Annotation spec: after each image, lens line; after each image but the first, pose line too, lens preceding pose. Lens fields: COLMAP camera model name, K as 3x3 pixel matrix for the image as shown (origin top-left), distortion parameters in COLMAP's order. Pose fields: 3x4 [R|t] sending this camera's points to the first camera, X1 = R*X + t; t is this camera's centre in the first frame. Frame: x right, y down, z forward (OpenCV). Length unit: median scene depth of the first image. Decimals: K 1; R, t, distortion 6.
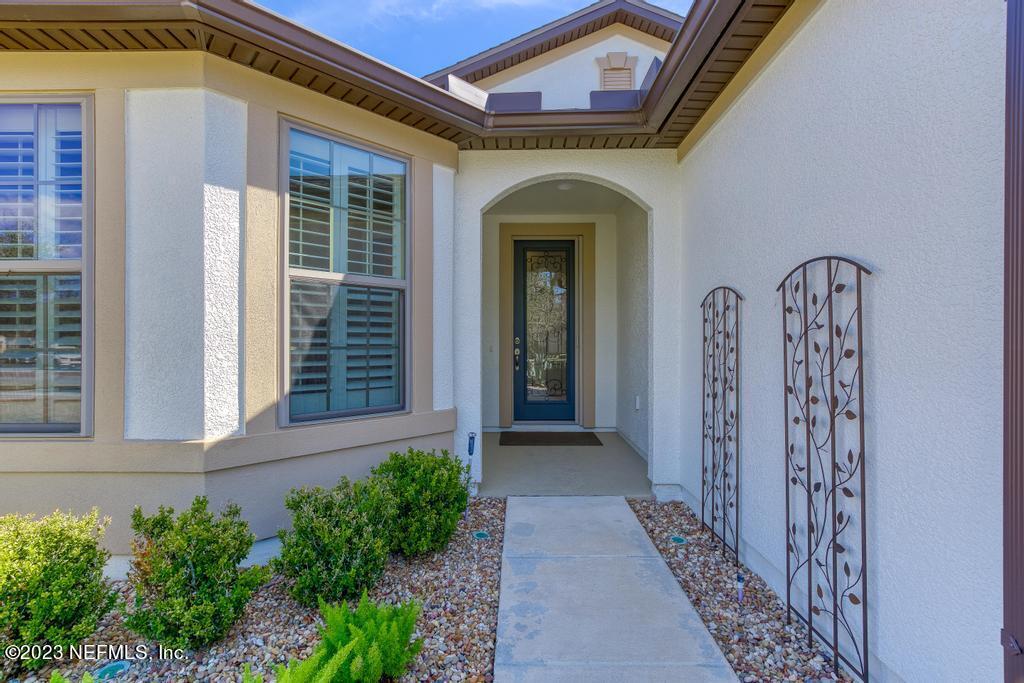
lens RADIAL K [[471.4, 0, 508.2], [0, 471.4, 341.5], [0, 0, 1]] dist [0.001823, 0.000203]
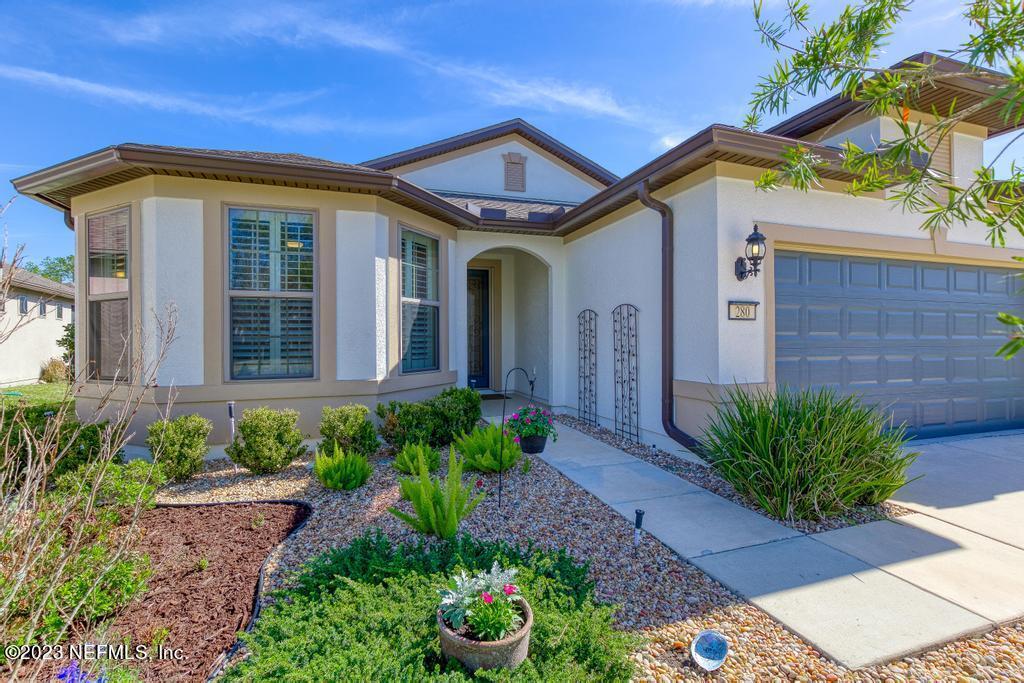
lens RADIAL K [[471.4, 0, 508.2], [0, 471.4, 341.5], [0, 0, 1]] dist [0.001823, 0.000203]
pose [[0.940824, -0.004709, 0.338862, -0.796202], [0.003553, 0.999986, 0.004031, 0.033124], [-0.338876, -0.002589, 0.940828, -1.182717]]
